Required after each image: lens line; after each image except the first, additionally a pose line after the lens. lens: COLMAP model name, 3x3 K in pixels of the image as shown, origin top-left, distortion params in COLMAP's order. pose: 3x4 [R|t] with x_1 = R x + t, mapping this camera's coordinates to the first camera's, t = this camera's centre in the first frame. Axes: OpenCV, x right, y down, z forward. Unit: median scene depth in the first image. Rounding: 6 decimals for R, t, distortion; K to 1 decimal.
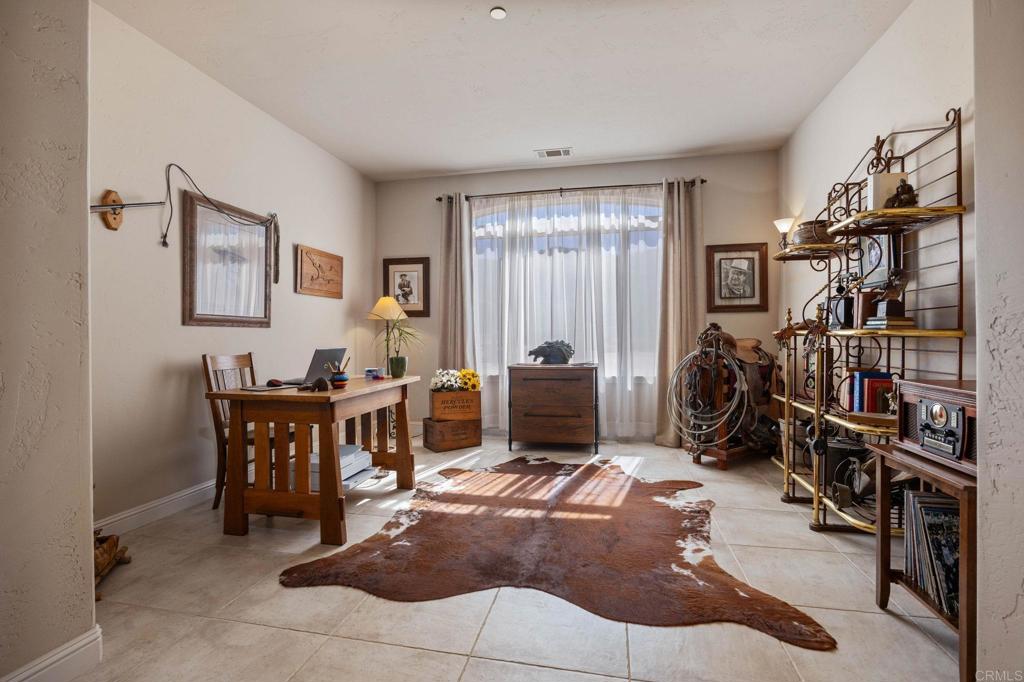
lens RADIAL K [[460.9, 0, 515.6], [0, 460.9, 340.8], [0, 0, 1]] dist [-0.004731, -0.000257]
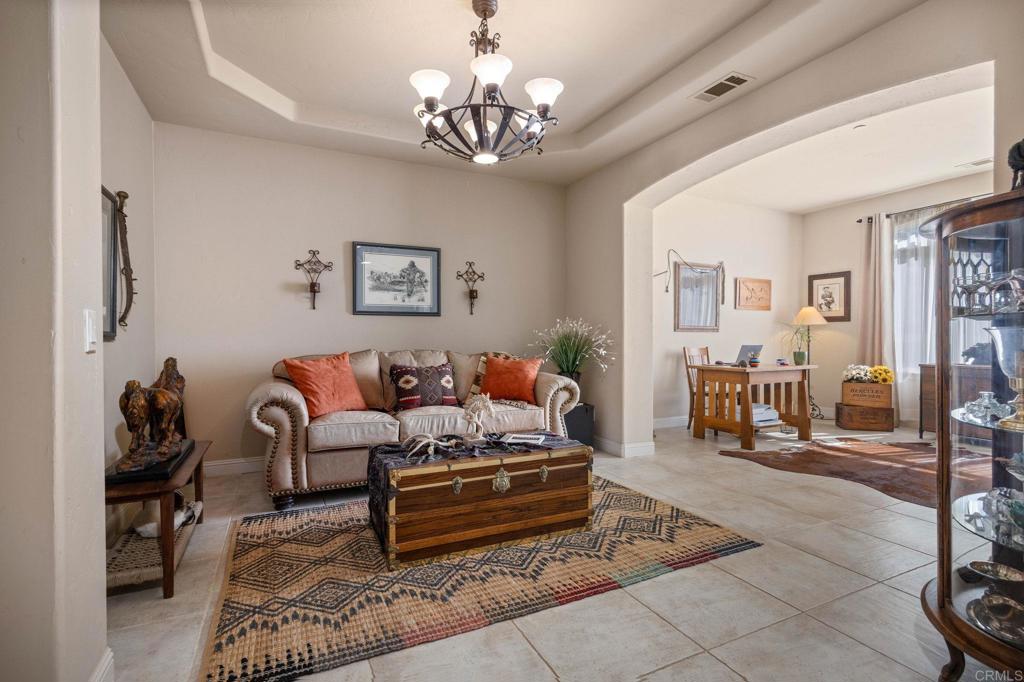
lens RADIAL K [[460.9, 0, 515.6], [0, 460.9, 340.8], [0, 0, 1]] dist [-0.004731, -0.000257]
pose [[0.604202, 0.005138, -0.796815, 0.296737], [-0.009933, 0.999950, -0.001084, 0.009820], [0.796769, 0.008570, 0.604223, -0.500052]]
